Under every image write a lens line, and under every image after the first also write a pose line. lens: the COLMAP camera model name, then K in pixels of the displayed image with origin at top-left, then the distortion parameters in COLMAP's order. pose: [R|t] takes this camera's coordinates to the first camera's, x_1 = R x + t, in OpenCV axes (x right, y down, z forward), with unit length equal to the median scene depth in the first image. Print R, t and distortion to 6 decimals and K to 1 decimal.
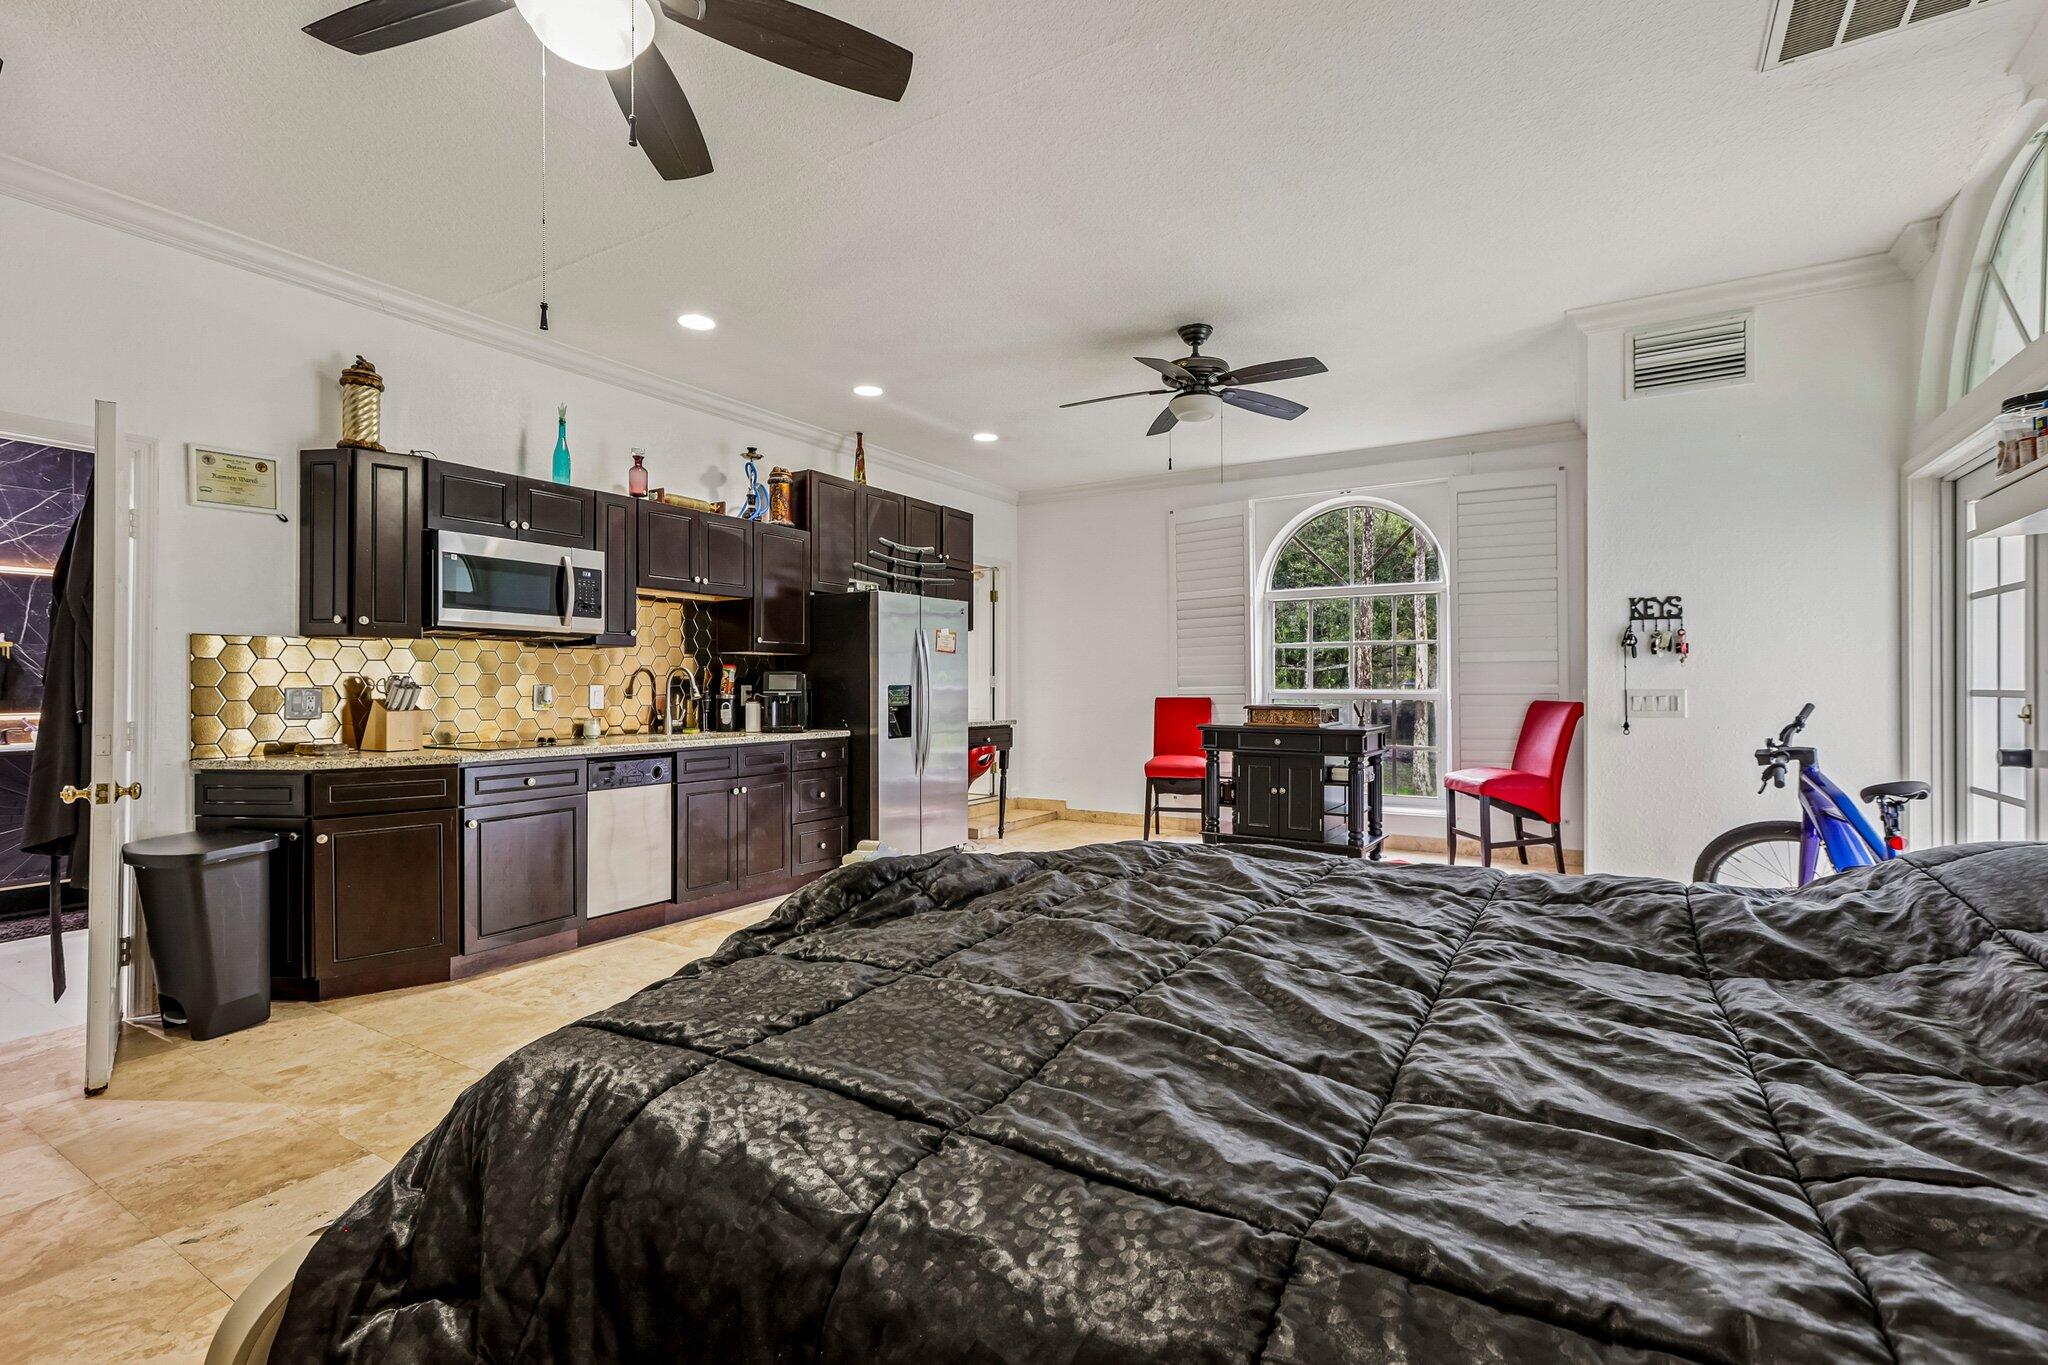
lens RADIAL K [[934.1, 0, 1020.3], [0, 934.1, 684.6], [0, 0, 1]] dist [0.007018, 0.001658]
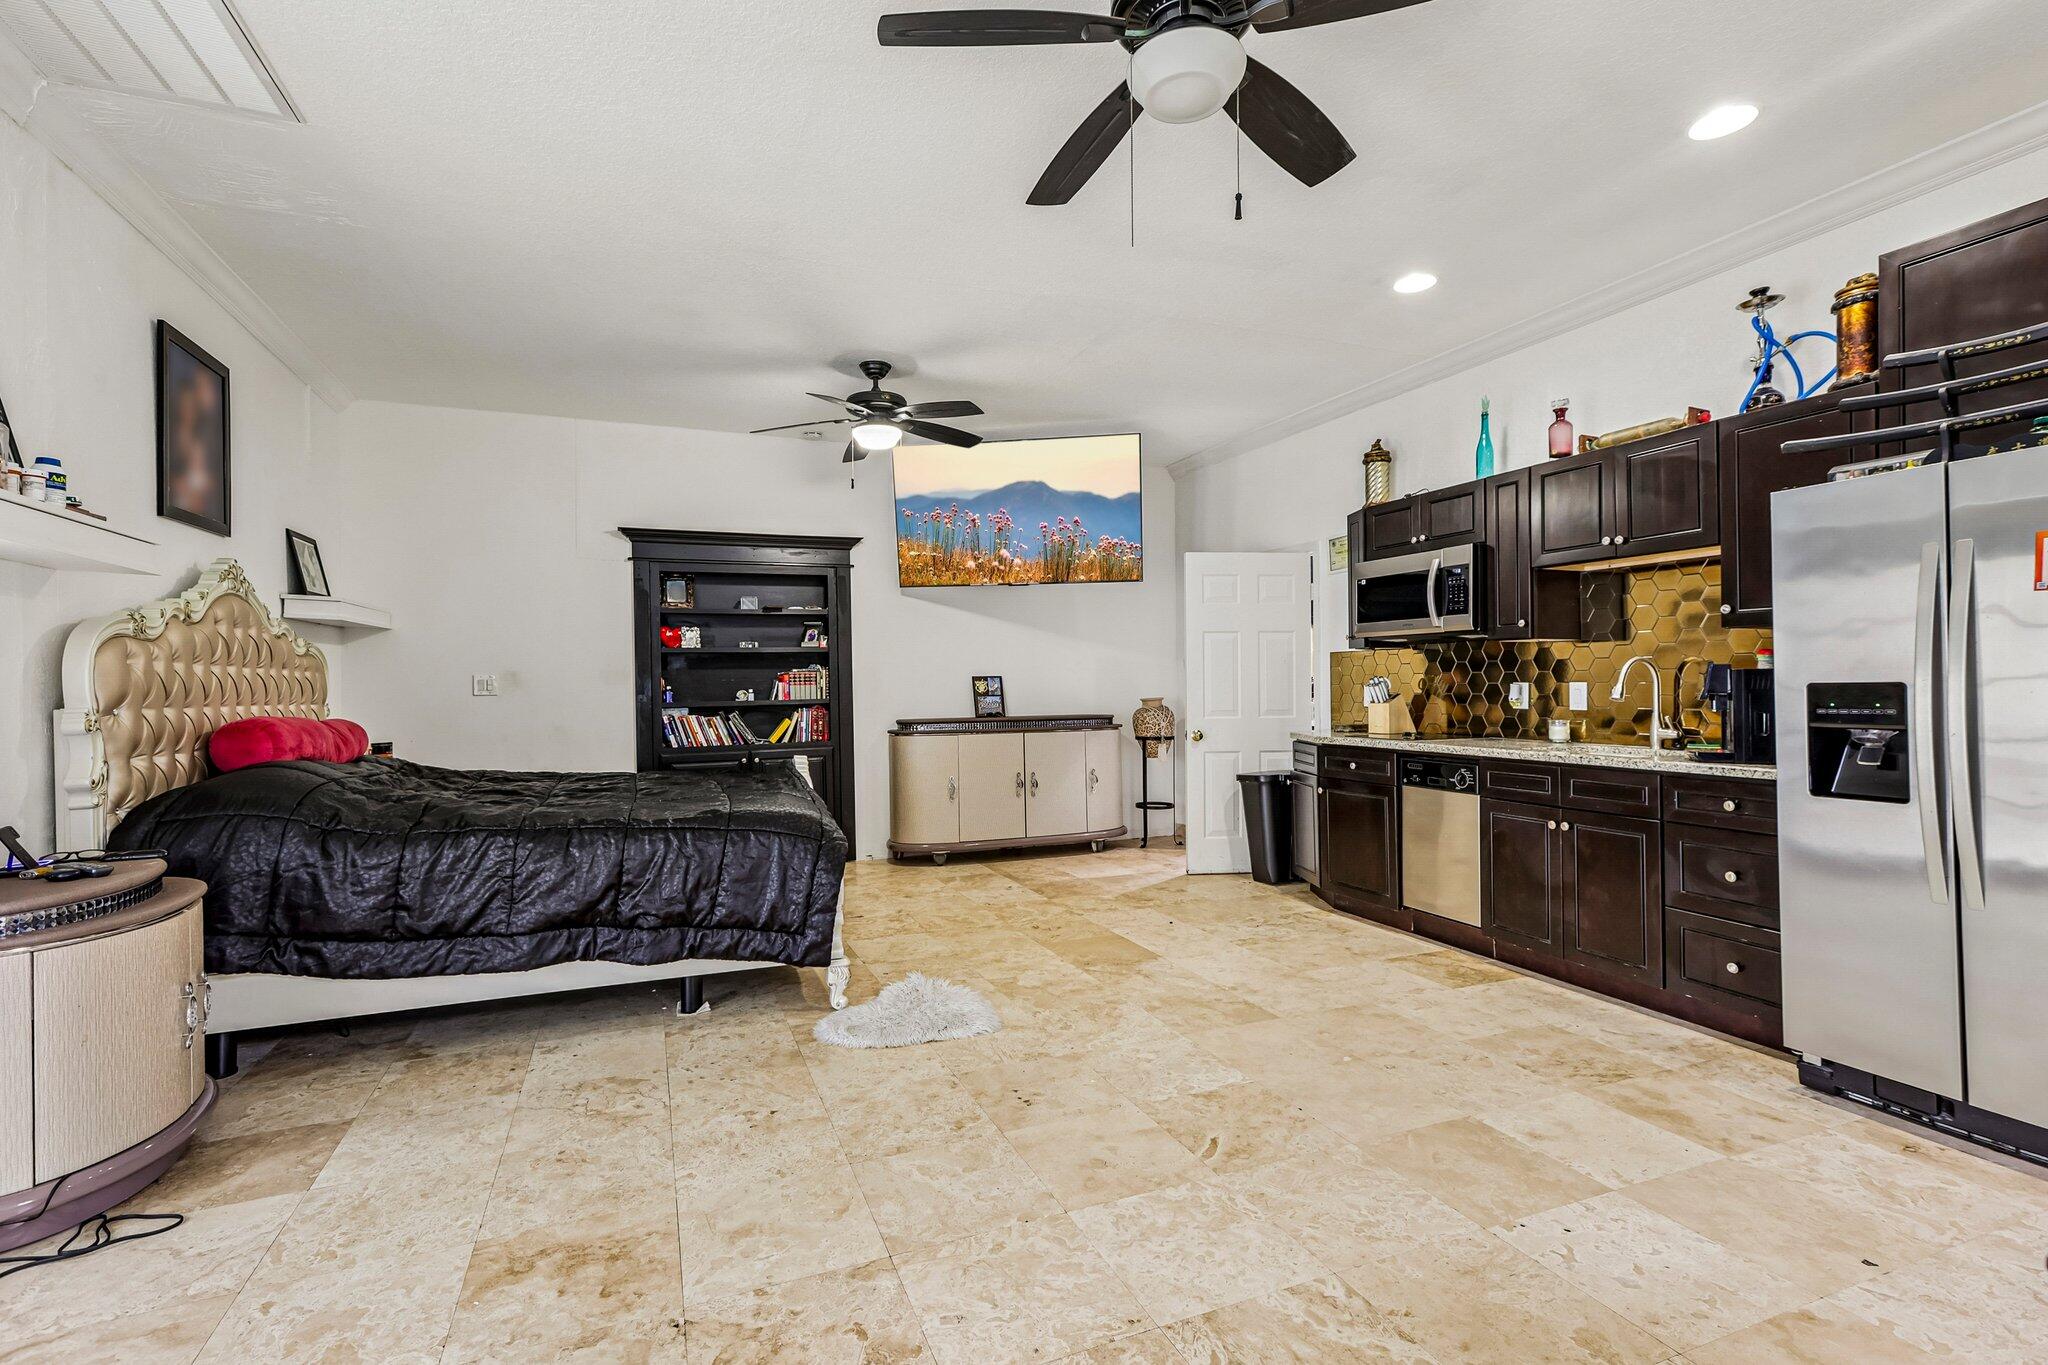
lens RADIAL K [[934.1, 0, 1019.7], [0, 934.1, 680.5], [0, 0, 1]] dist [0.007018, 0.001658]
pose [[-0.584983, 0.003605, -0.811038, 0.568033], [0.010658, 0.999938, -0.003243, -0.003734], [0.810975, -0.010541, -0.584985, 1.122570]]
